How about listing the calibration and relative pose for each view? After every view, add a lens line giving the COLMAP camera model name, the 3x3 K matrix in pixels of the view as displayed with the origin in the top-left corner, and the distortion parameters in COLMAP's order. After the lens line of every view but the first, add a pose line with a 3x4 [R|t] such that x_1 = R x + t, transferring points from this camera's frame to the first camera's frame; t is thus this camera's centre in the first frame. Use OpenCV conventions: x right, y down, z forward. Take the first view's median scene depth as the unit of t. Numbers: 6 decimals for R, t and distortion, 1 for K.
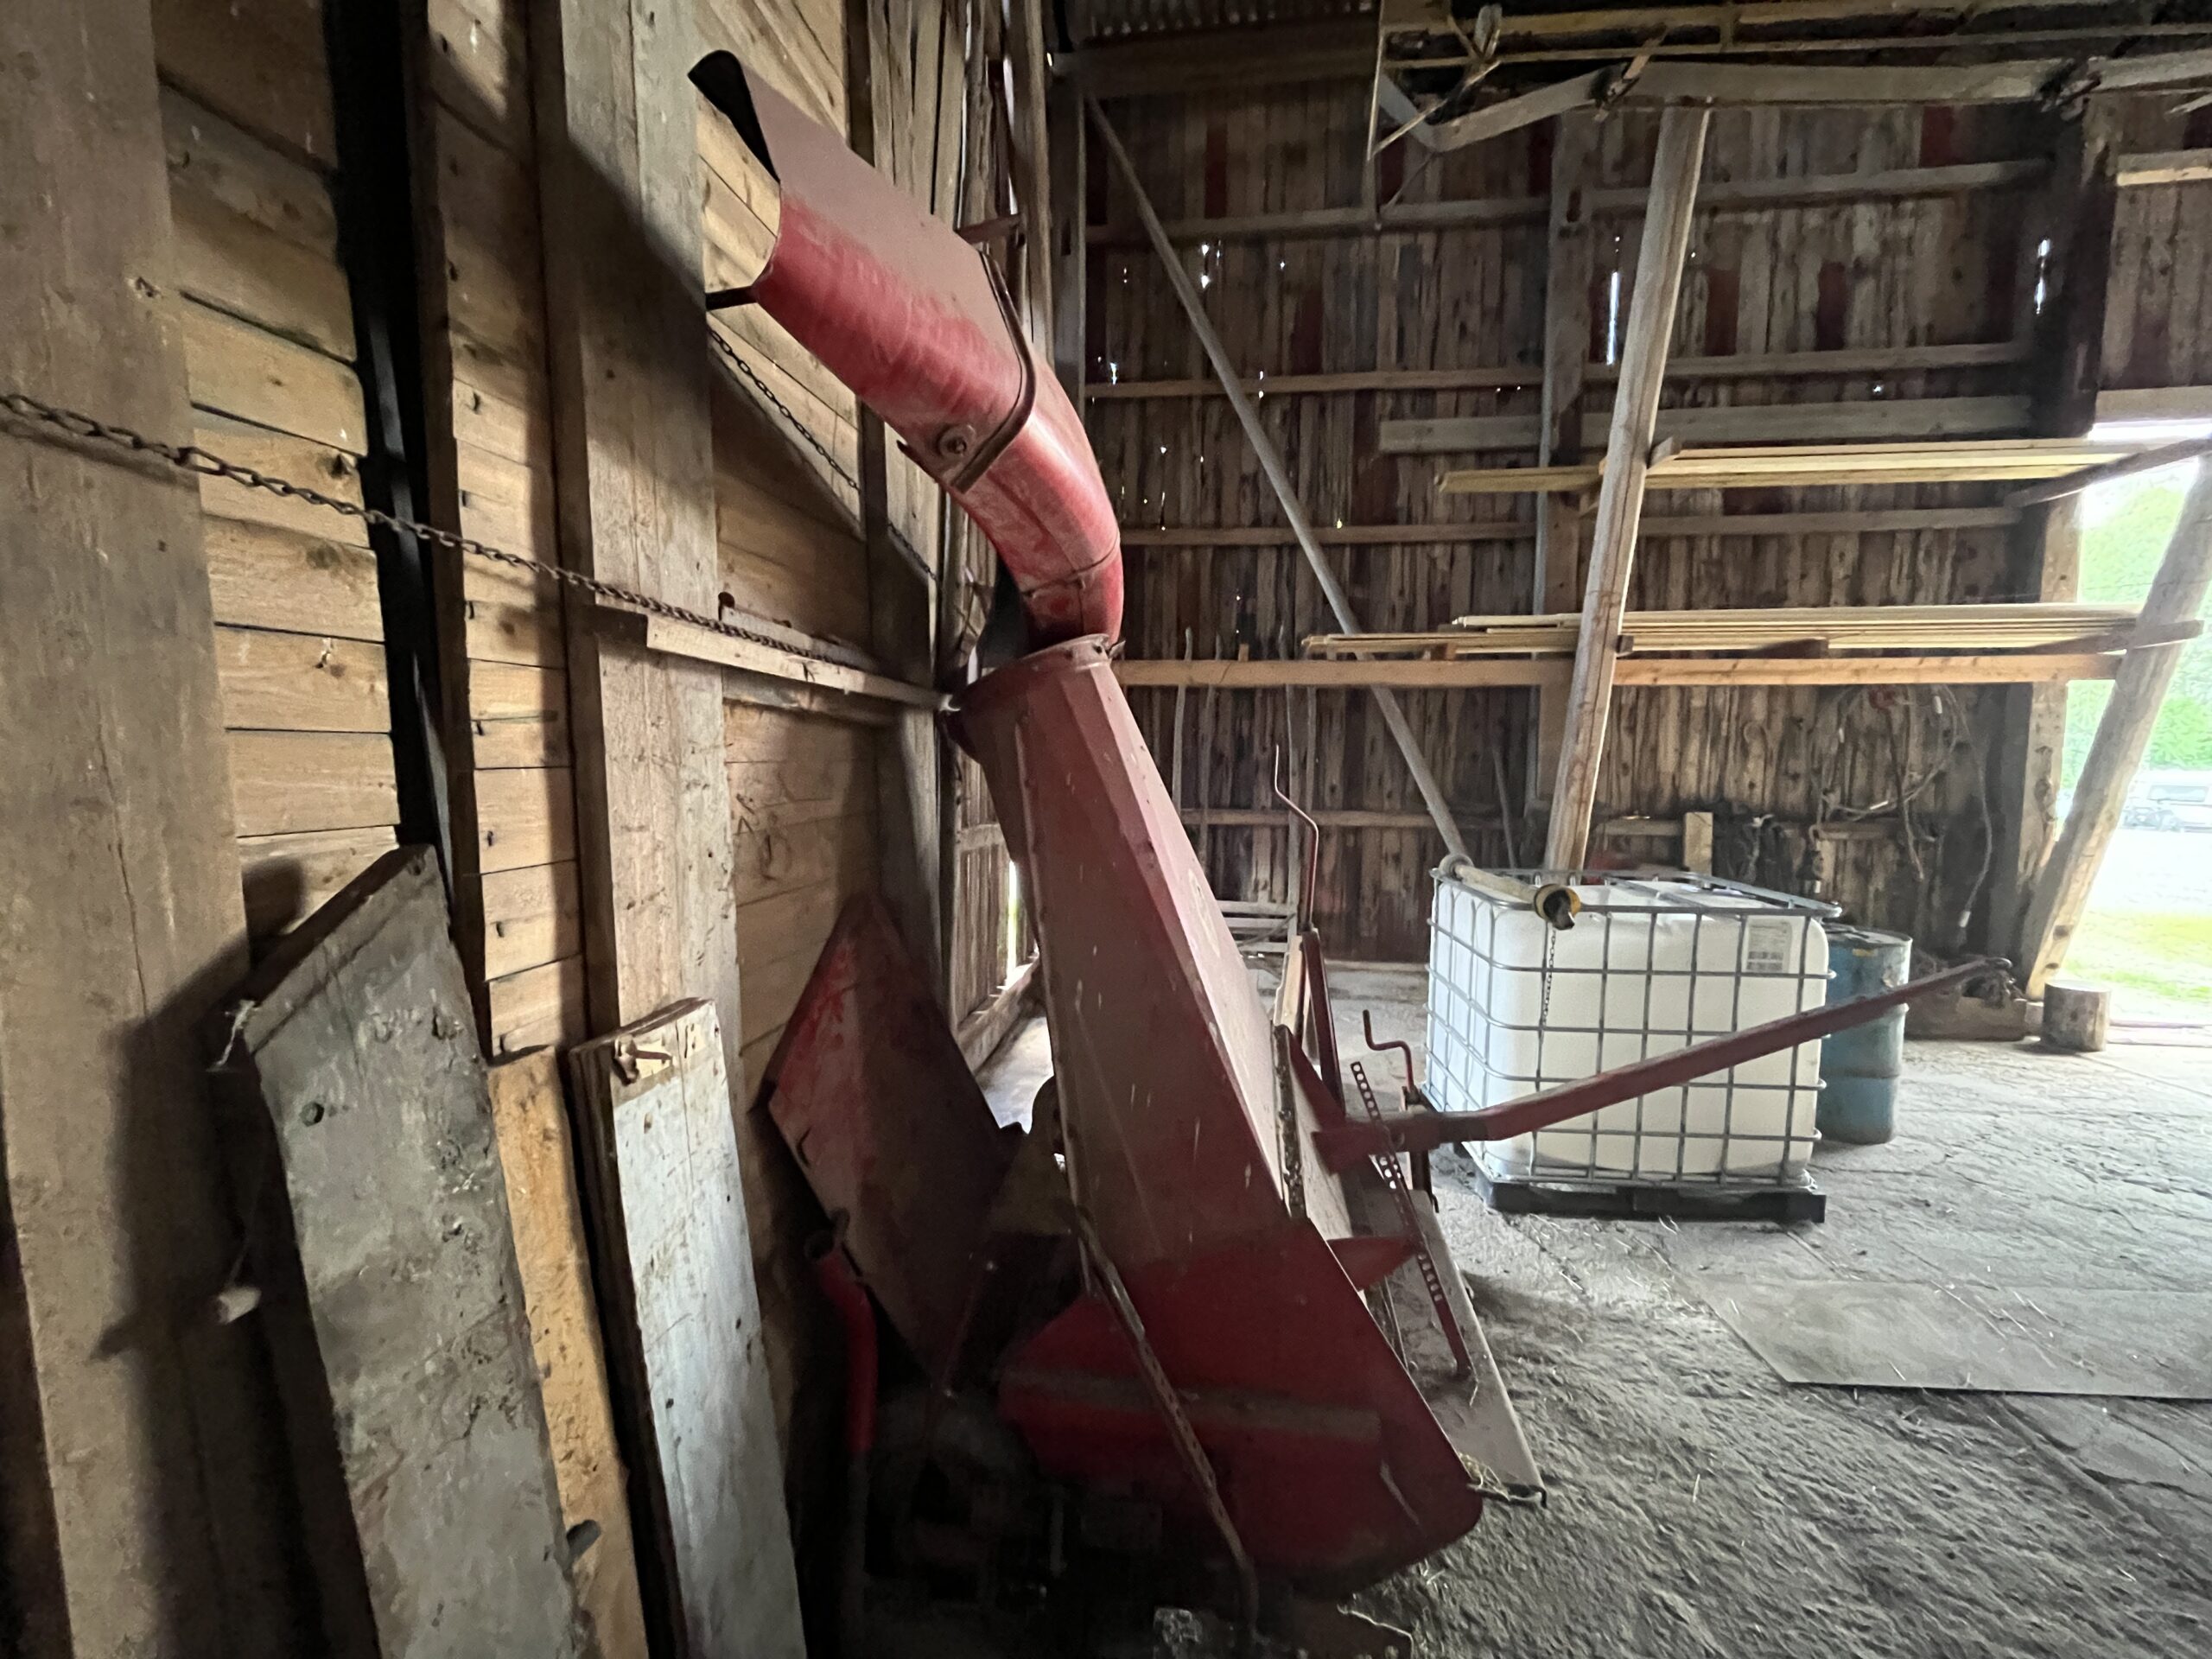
lens RADIAL K [[892.2, 0, 1096.2], [0, 892.2, 836.6], [0, 0, 1]] dist [-0.002106, -0.000652]
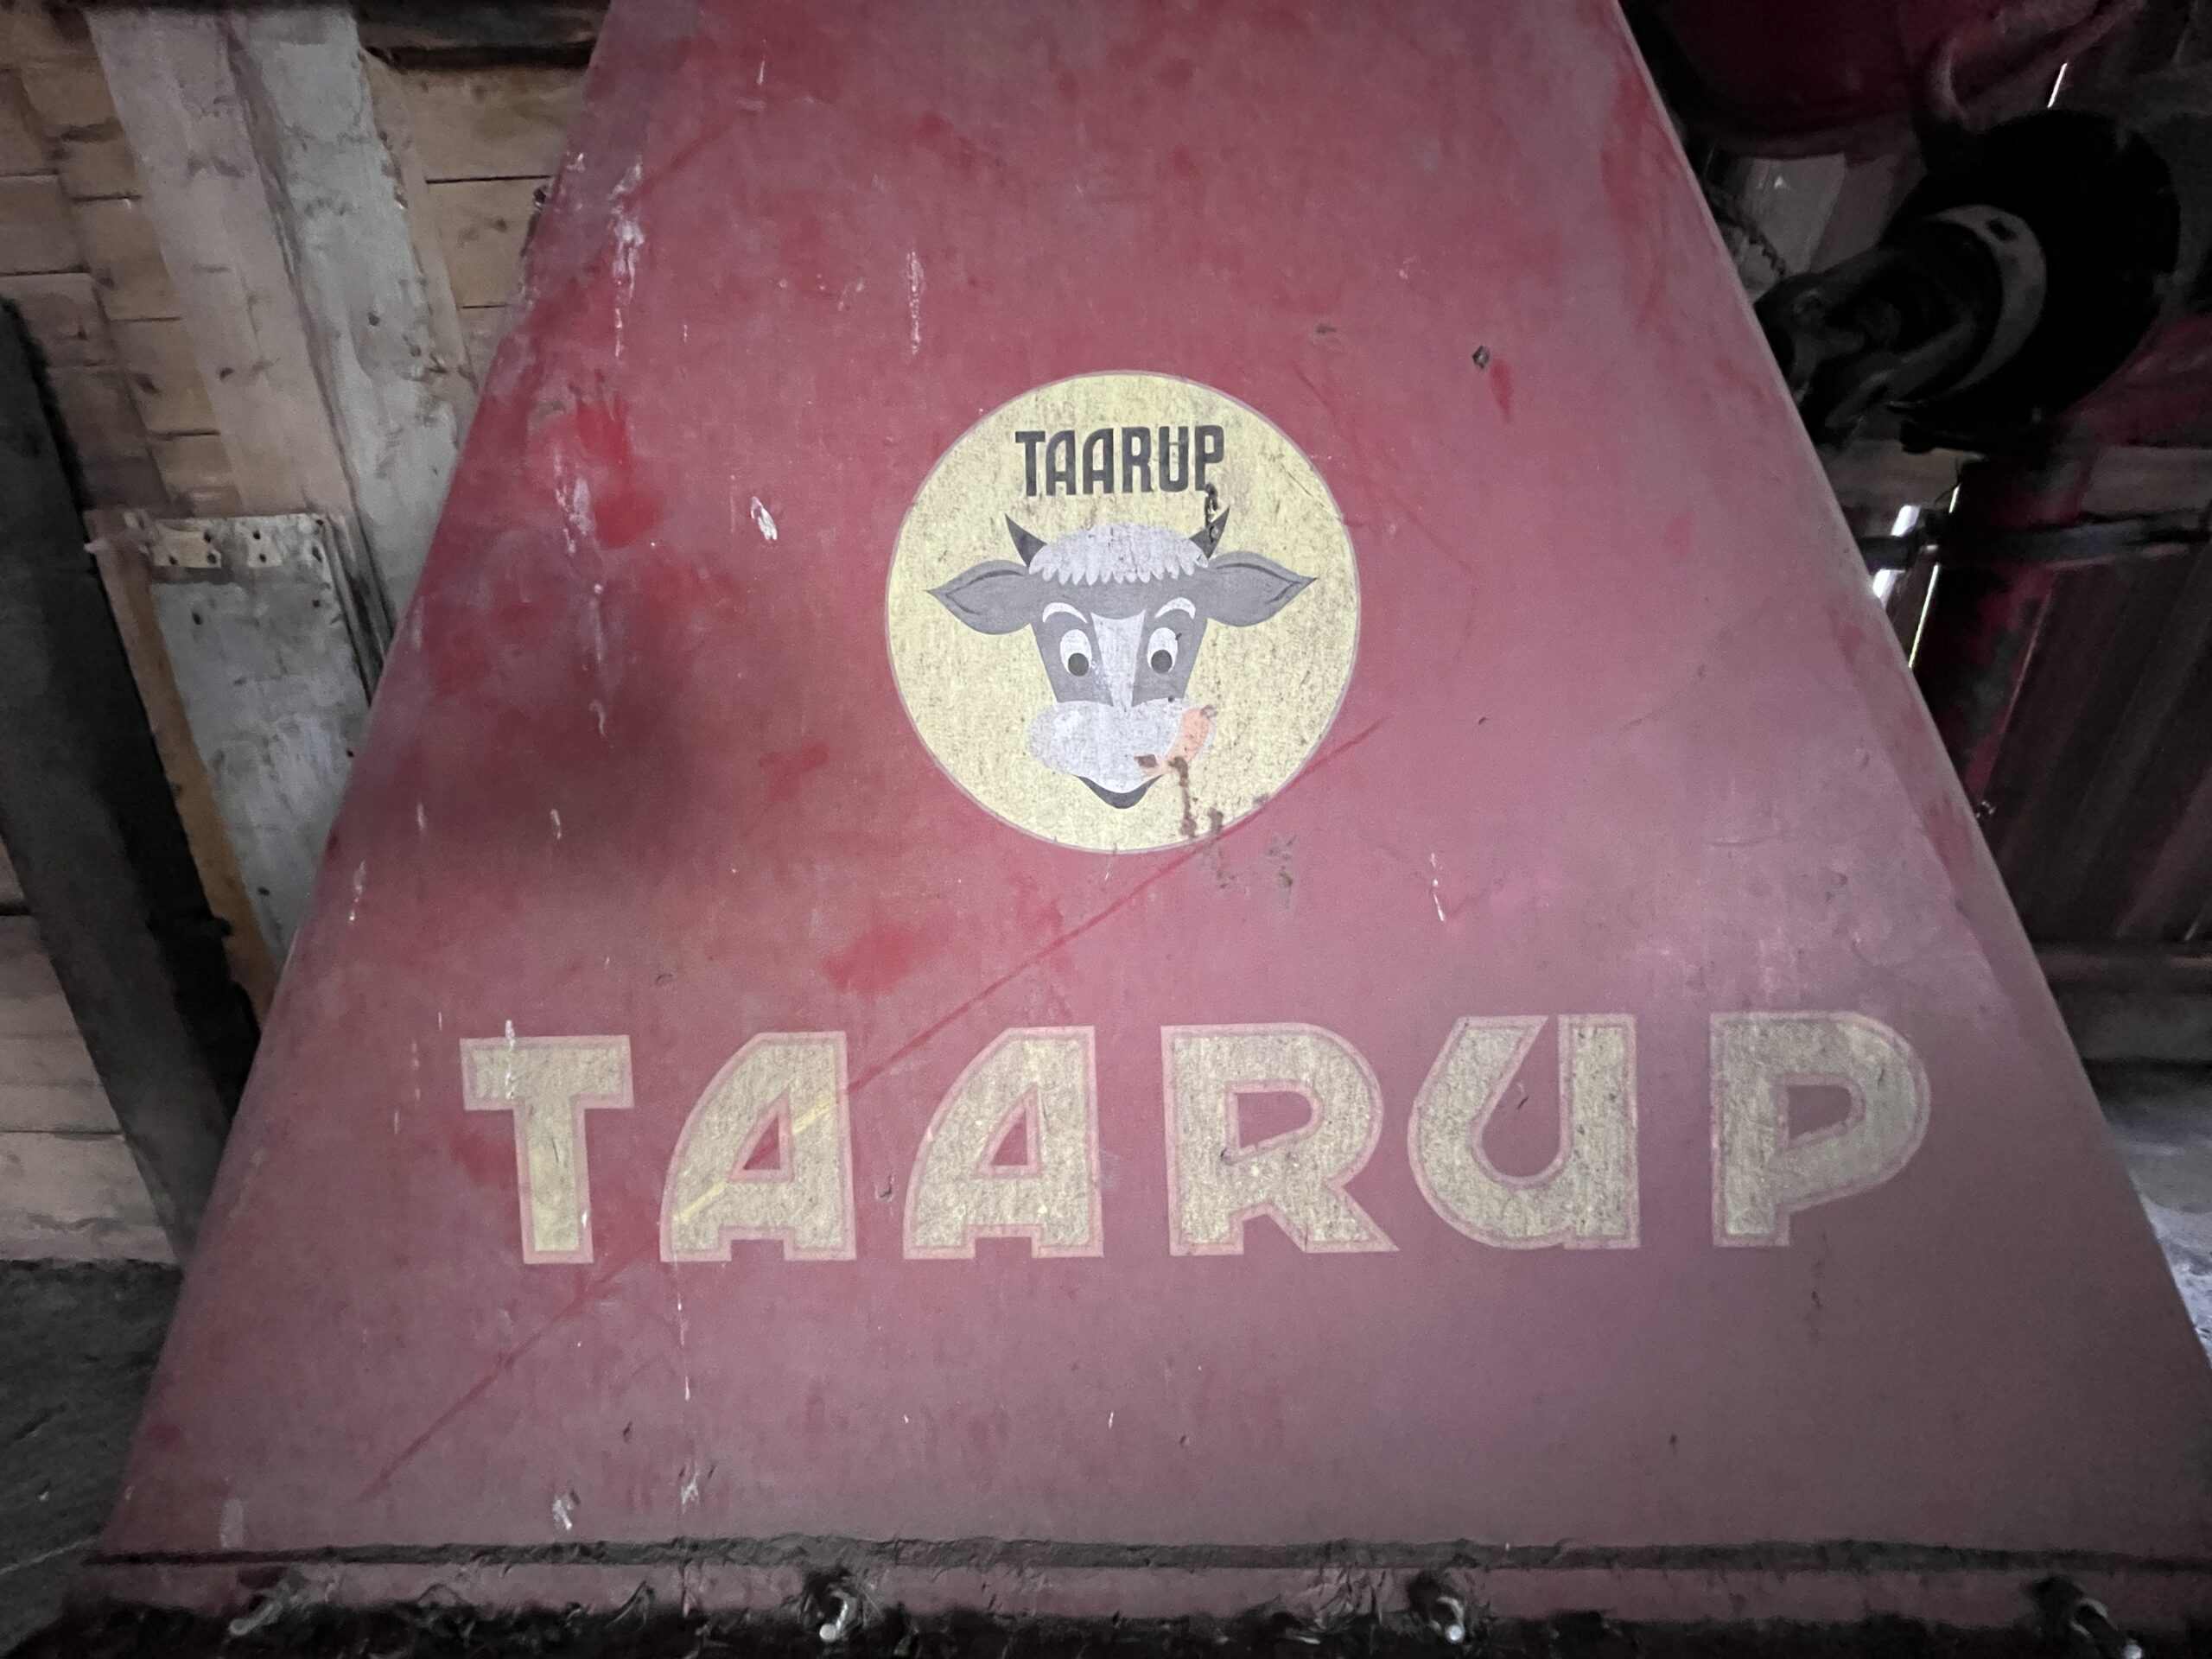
lens RADIAL K [[892.2, 0, 1096.2], [0, 892.2, 836.6], [0, 0, 1]] dist [-0.002106, -0.000652]
pose [[0.158548, 0.393350, -0.905615, 0.530963], [-0.068644, 0.919389, 0.387314, 0.093484], [0.984962, 0.000757, 0.172769, 1.585671]]
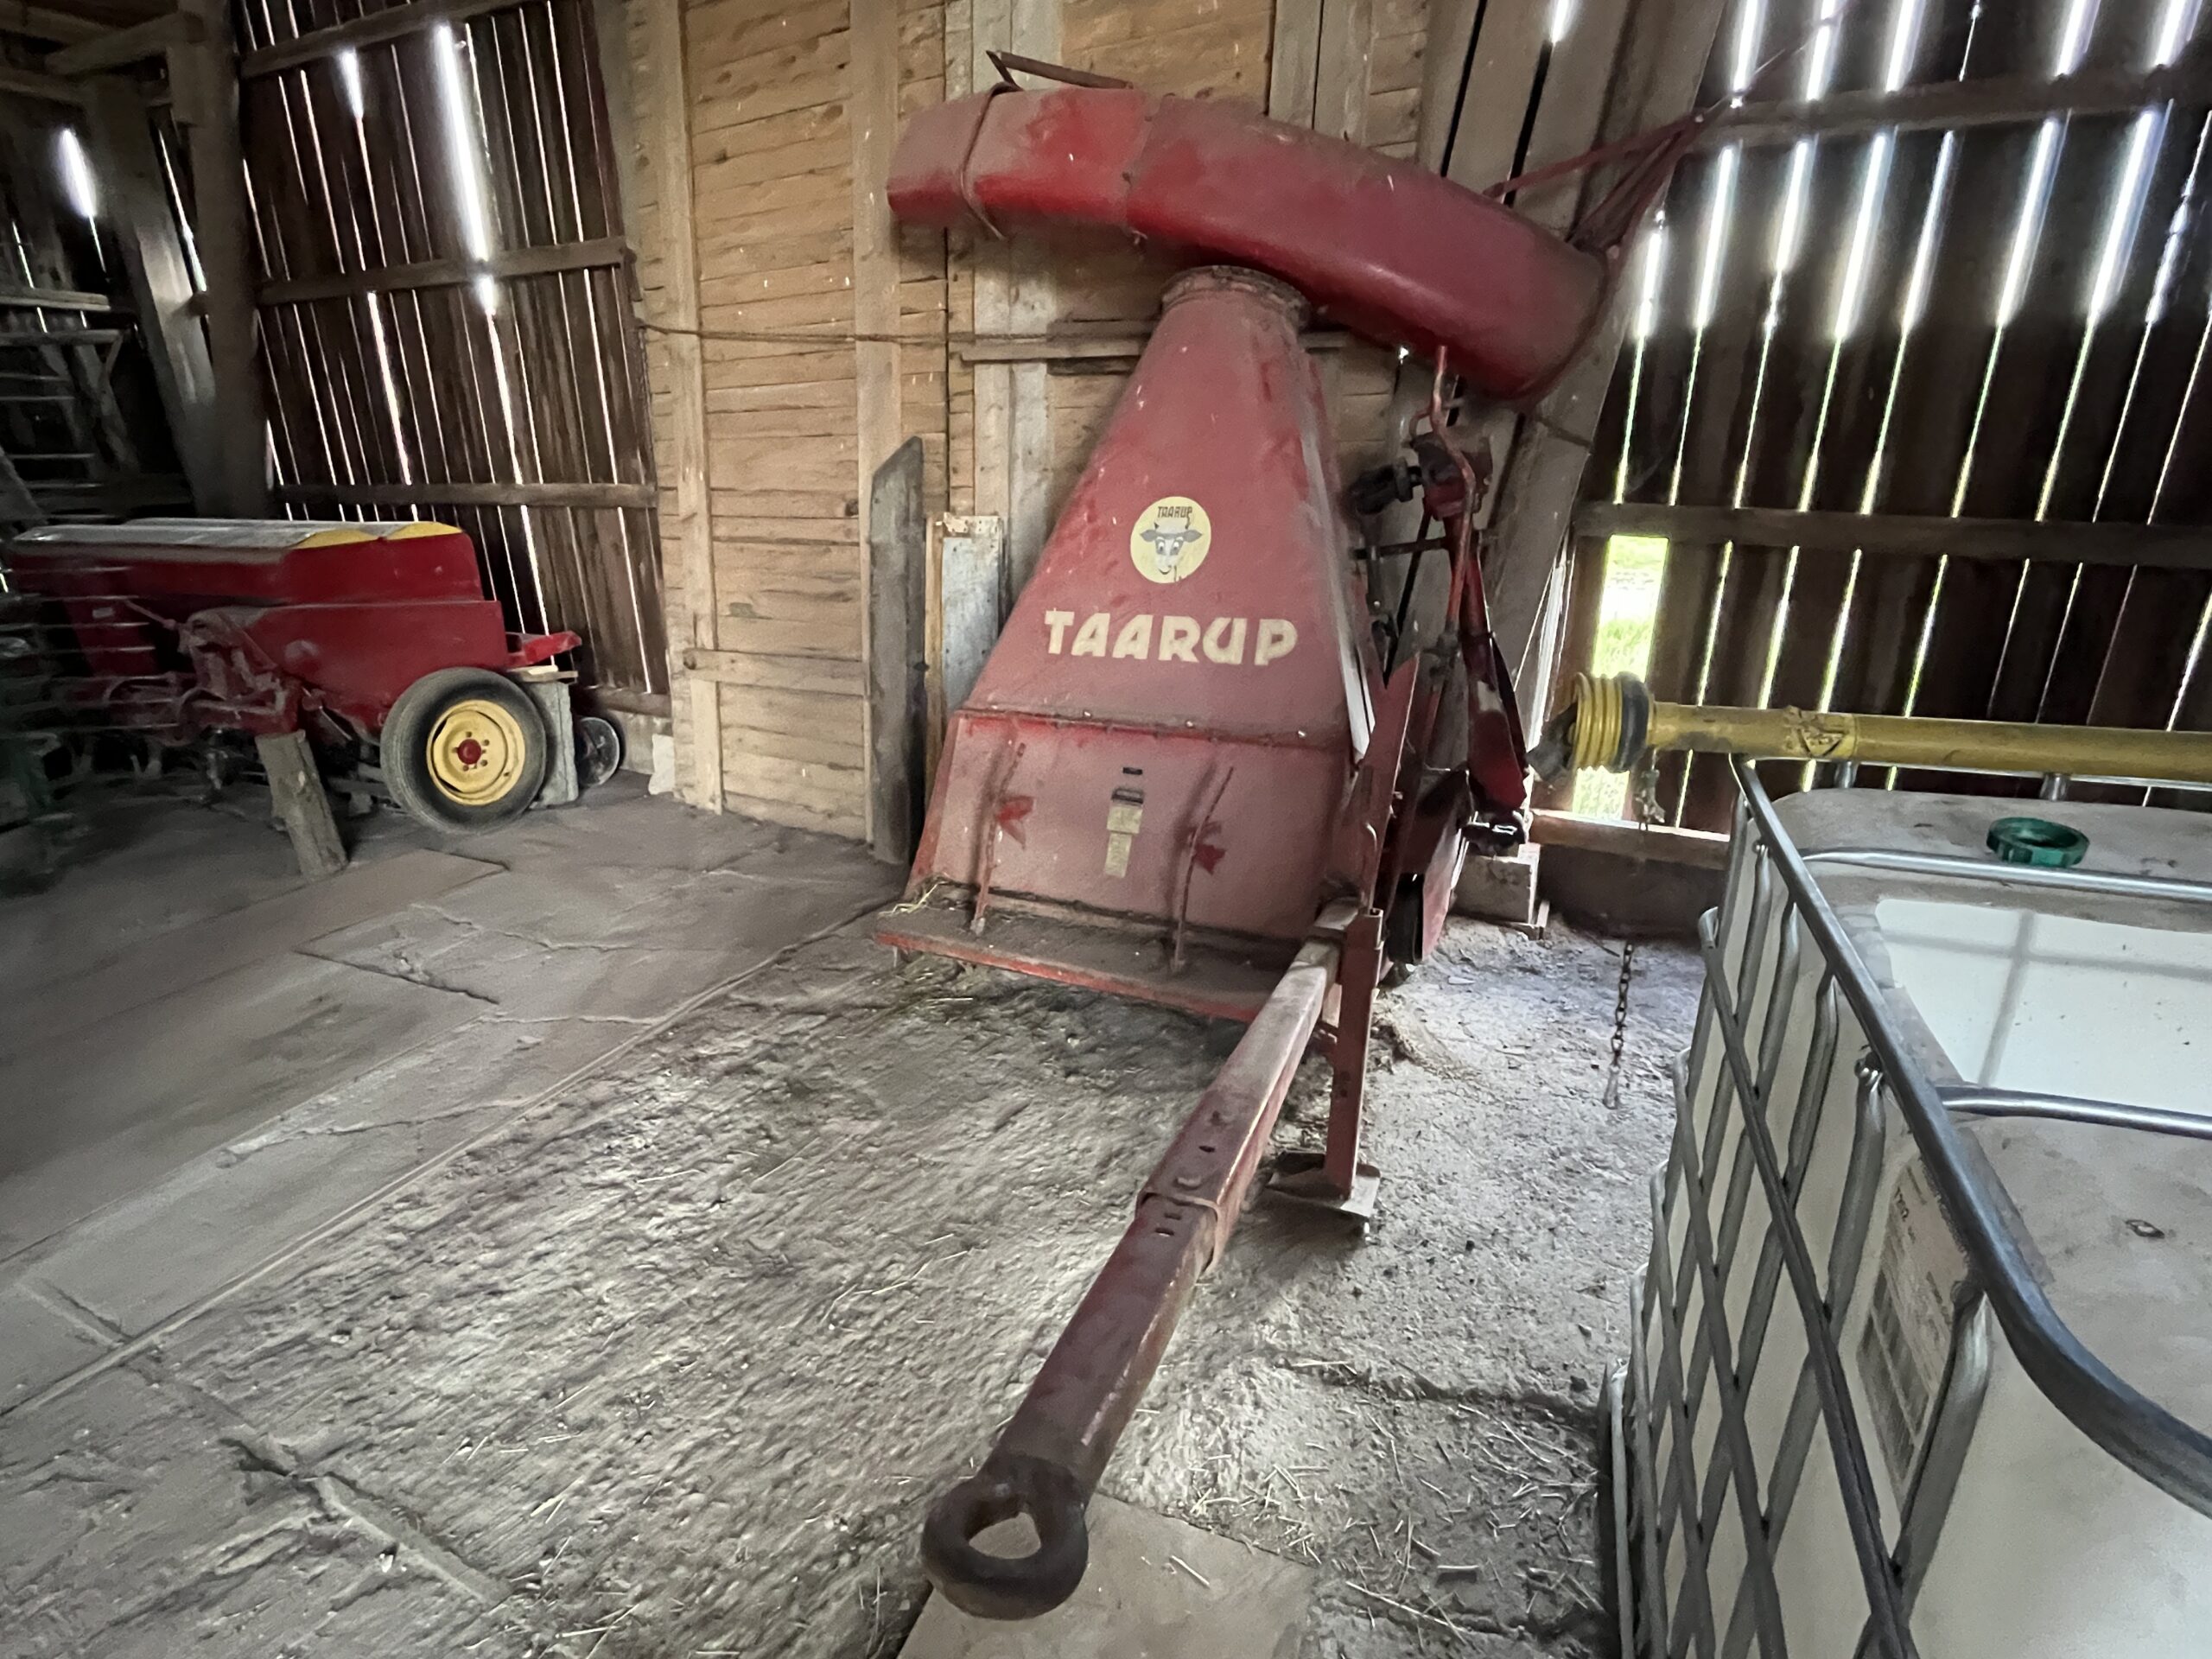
lens RADIAL K [[1060.2, 0, 1106.0], [0, 1060.2, 829.5], [0, 0, 1]] dist [0.002427, 0.000291]
pose [[-0.292800, 0.307892, -0.905246, 2.309042], [-0.082777, 0.935022, 0.344793, -0.031371], [0.952584, 0.175889, -0.248288, 2.148441]]
